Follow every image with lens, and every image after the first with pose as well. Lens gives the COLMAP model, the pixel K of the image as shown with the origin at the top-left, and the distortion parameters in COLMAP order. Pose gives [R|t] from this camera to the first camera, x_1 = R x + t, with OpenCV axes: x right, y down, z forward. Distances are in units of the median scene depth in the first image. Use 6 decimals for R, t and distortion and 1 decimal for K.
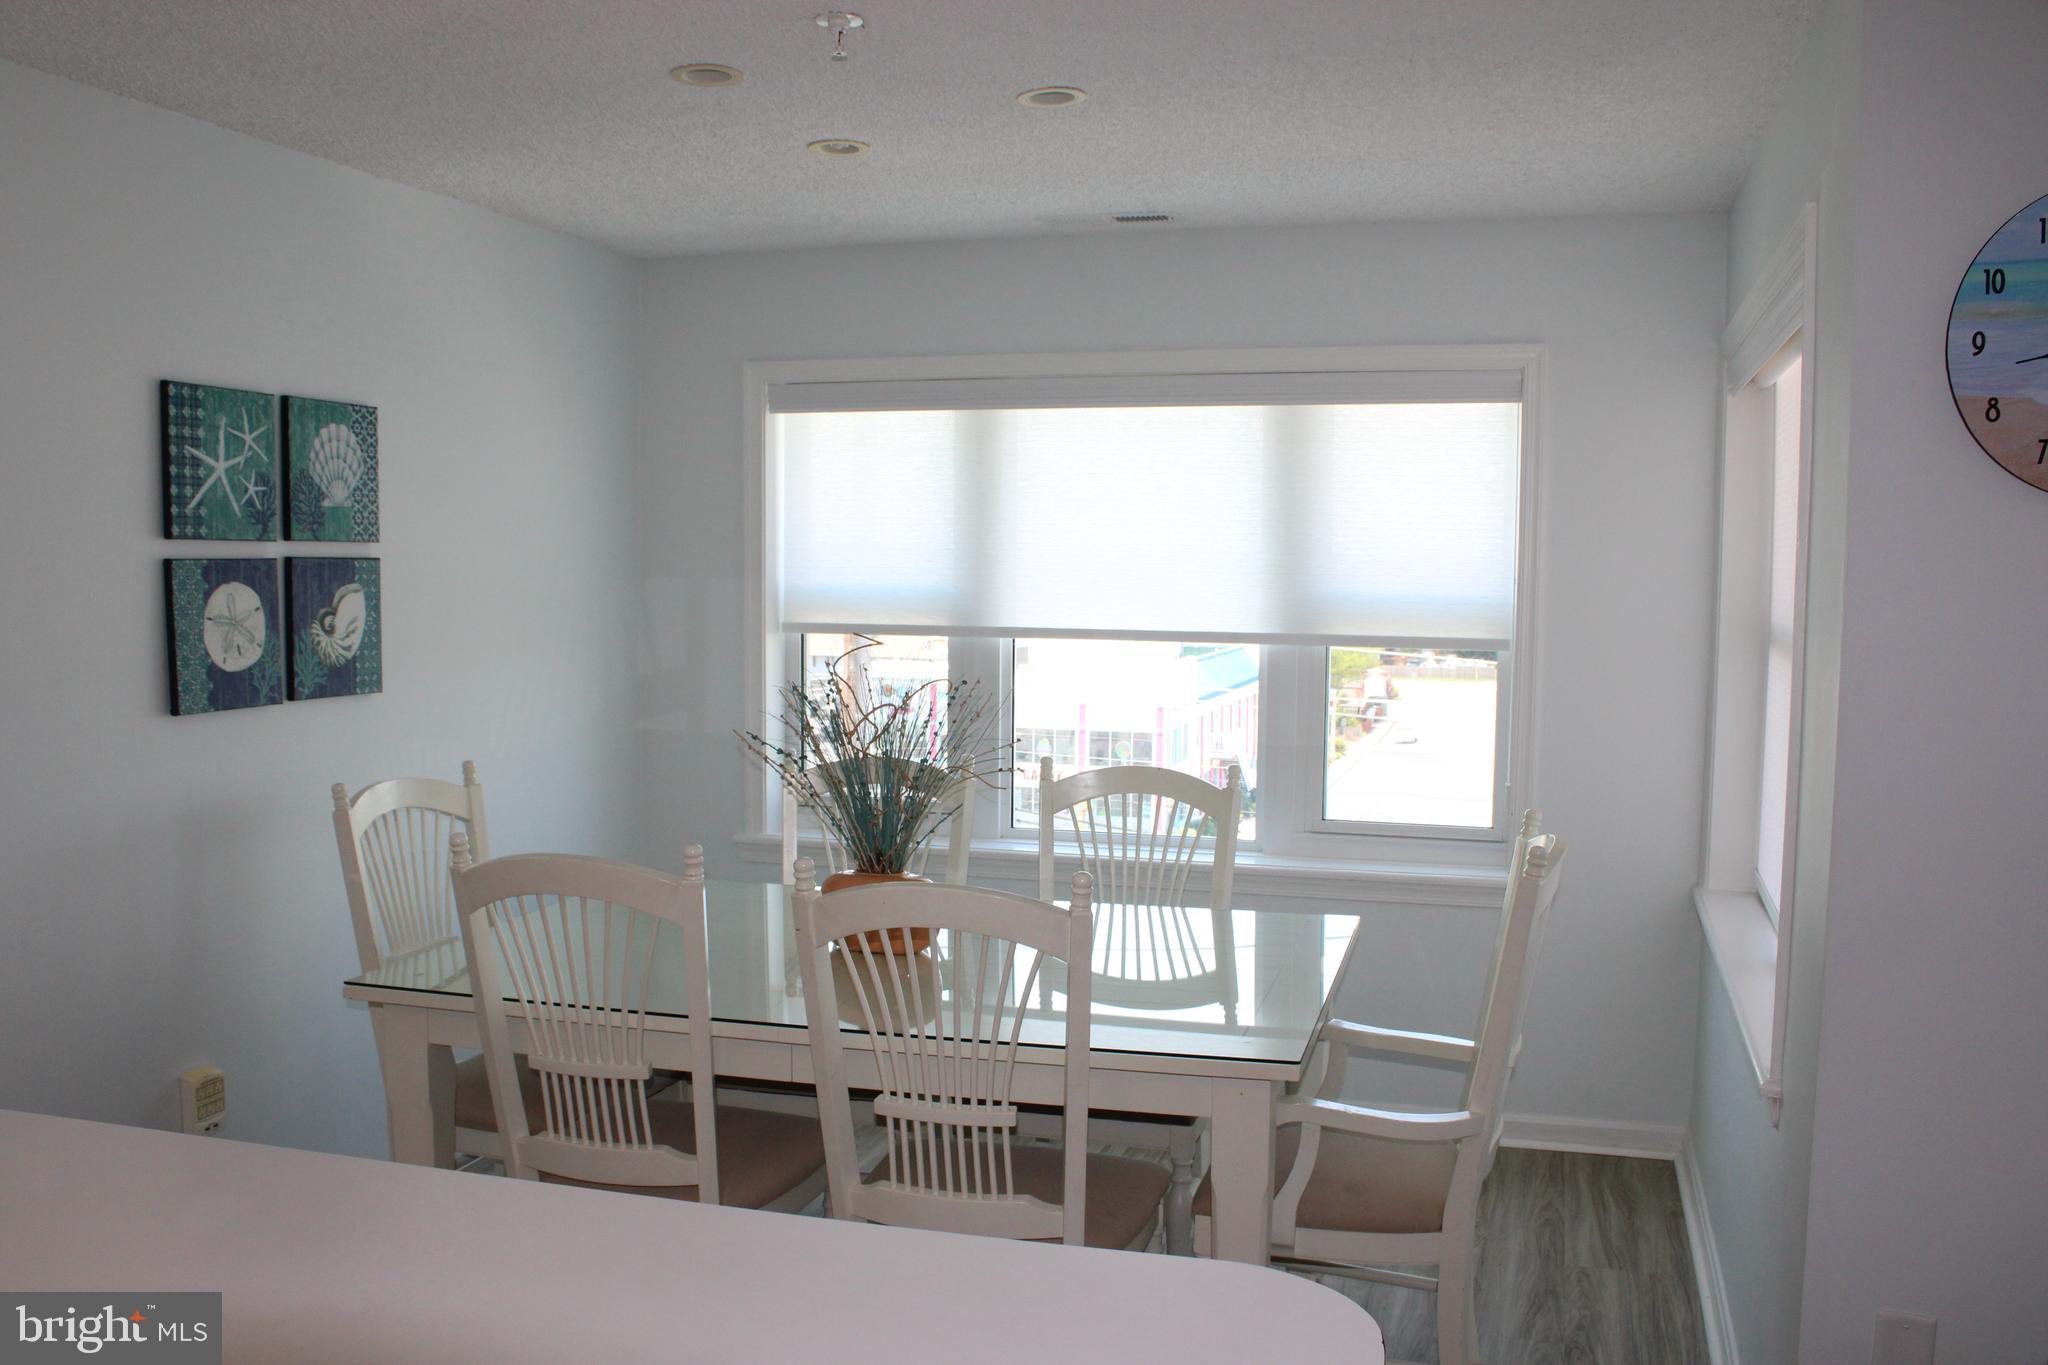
lens RADIAL K [[1779.2, 0, 1021.2], [0, 1779.2, 690.6], [0, 0, 1]] dist [-0.075826, 0.002352]
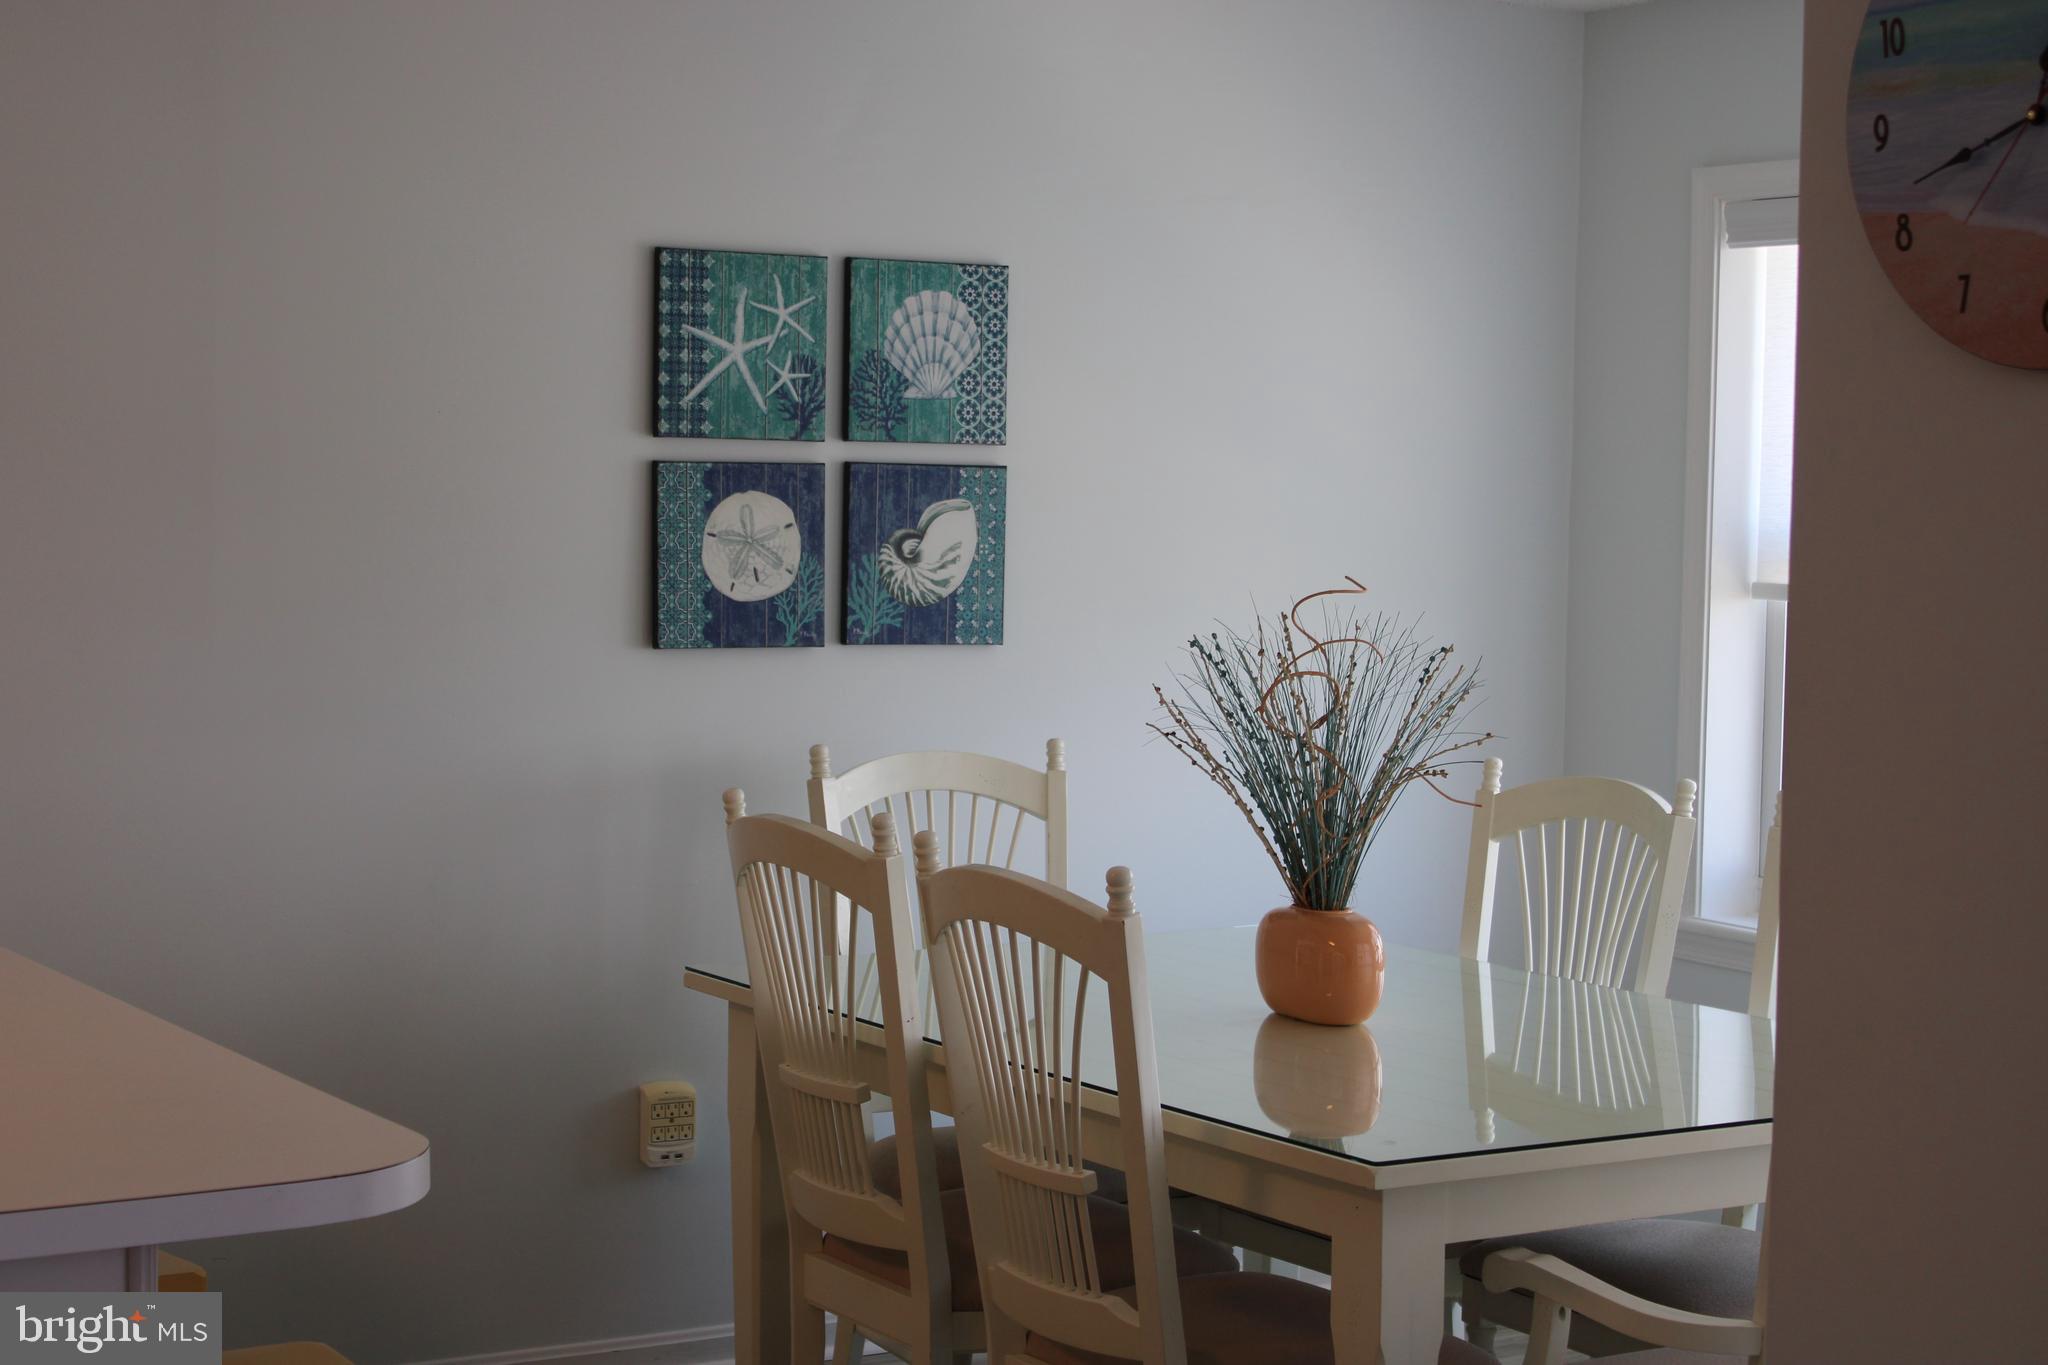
lens RADIAL K [[3540.9, 0, 1024.0], [0, 3540.9, 682.5], [0, 0, 1]] dist [0.002635, 0.071072]
pose [[0.738868, 0.047655, -0.672163, 0.744062], [-0.063029, 0.998011, 0.001473, 0.016048], [0.670896, 0.041277, 0.740401, -0.124756]]
